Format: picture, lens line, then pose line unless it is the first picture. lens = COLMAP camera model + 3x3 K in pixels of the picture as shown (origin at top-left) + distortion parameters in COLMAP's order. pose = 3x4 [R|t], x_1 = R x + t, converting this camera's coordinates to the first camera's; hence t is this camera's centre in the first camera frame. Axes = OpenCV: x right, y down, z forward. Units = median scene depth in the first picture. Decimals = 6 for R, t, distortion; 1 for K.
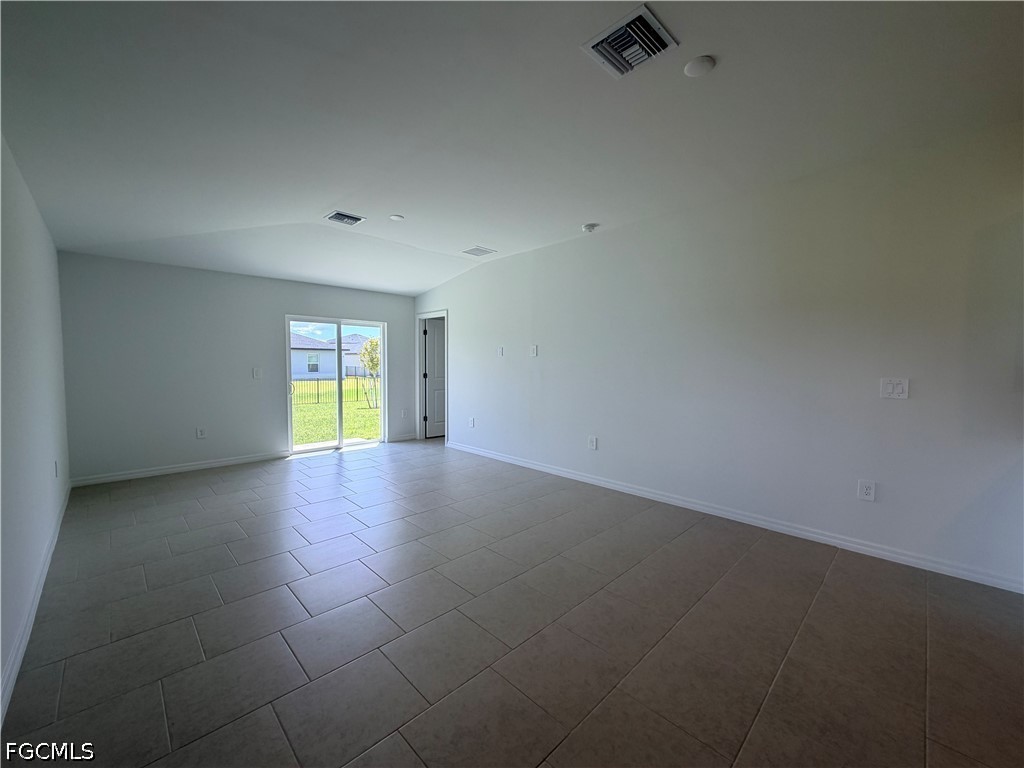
lens RADIAL K [[411.0, 0, 513.0], [0, 411.0, 386.9], [0, 0, 1]] dist [-0.000190, -0.000069]
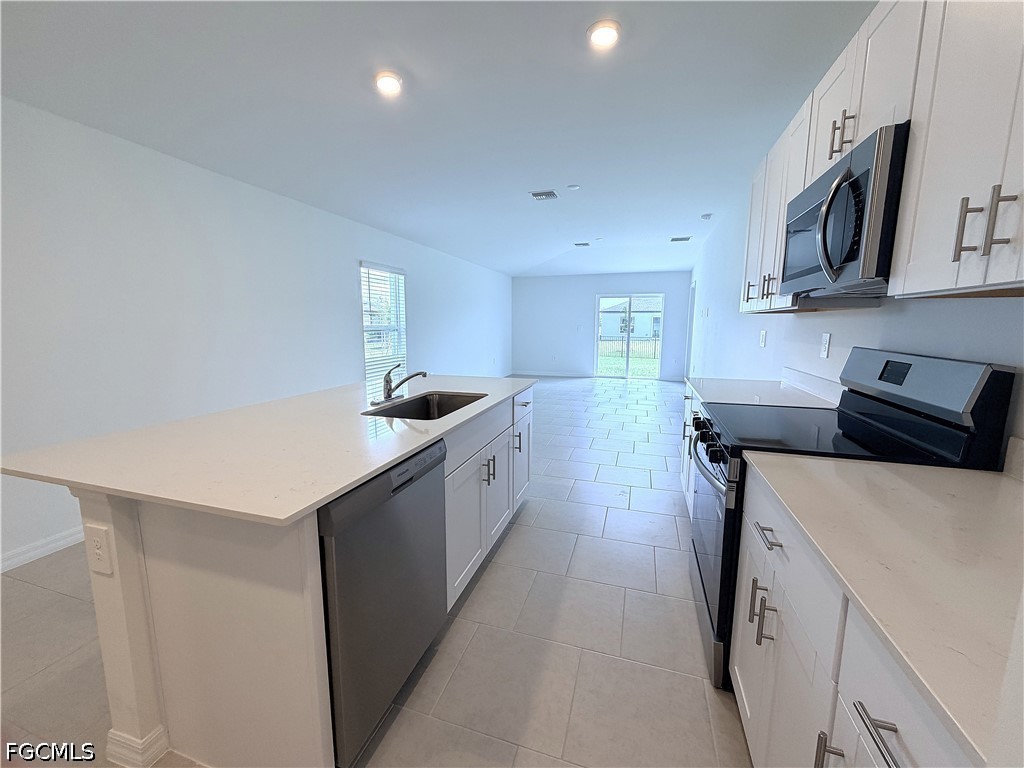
lens RADIAL K [[411.0, 0, 512.1], [0, 411.0, 382.6], [0, 0, 1]] dist [-0.000190, -0.000069]
pose [[0.472308, 0.125991, -0.872382, 1.931280], [-0.057278, 0.992027, 0.112260, 0.037779], [0.879570, -0.003053, 0.475759, -0.289186]]
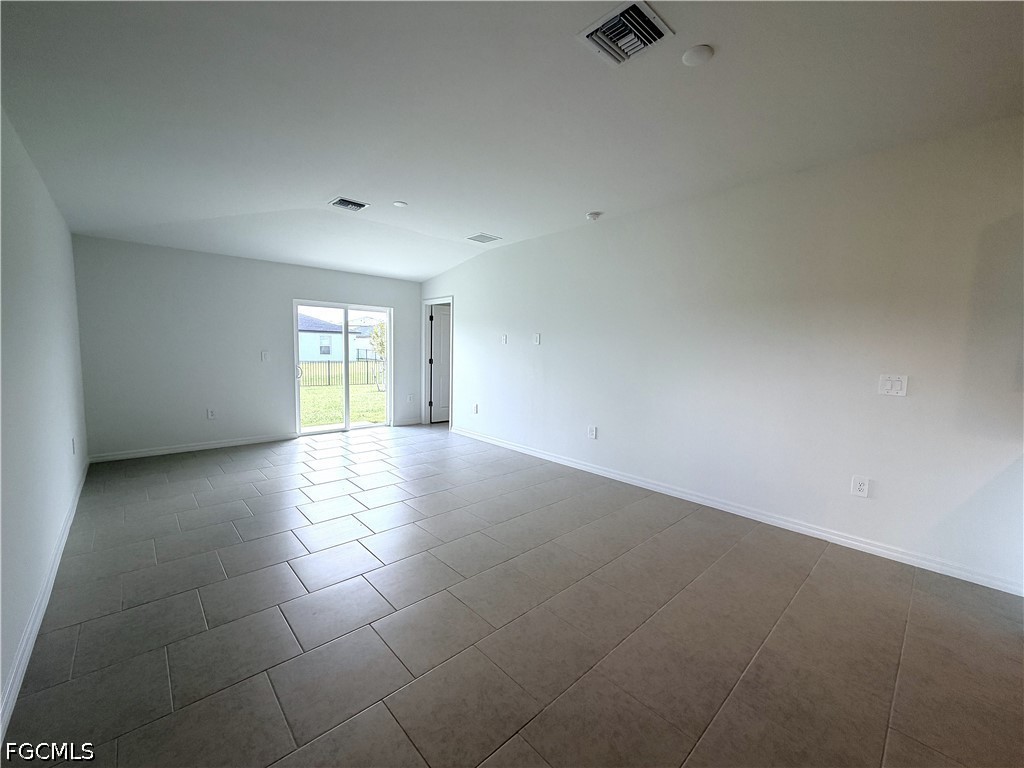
lens RADIAL K [[411.0, 0, 512.8], [0, 411.0, 386.8], [0, 0, 1]] dist [-0.000190, -0.000069]
pose [[0.999494, 0.019860, -0.024829, 0.041958], [-0.018995, 0.999220, 0.034619, -0.010801], [0.025497, -0.034130, 0.999092, -0.016095]]
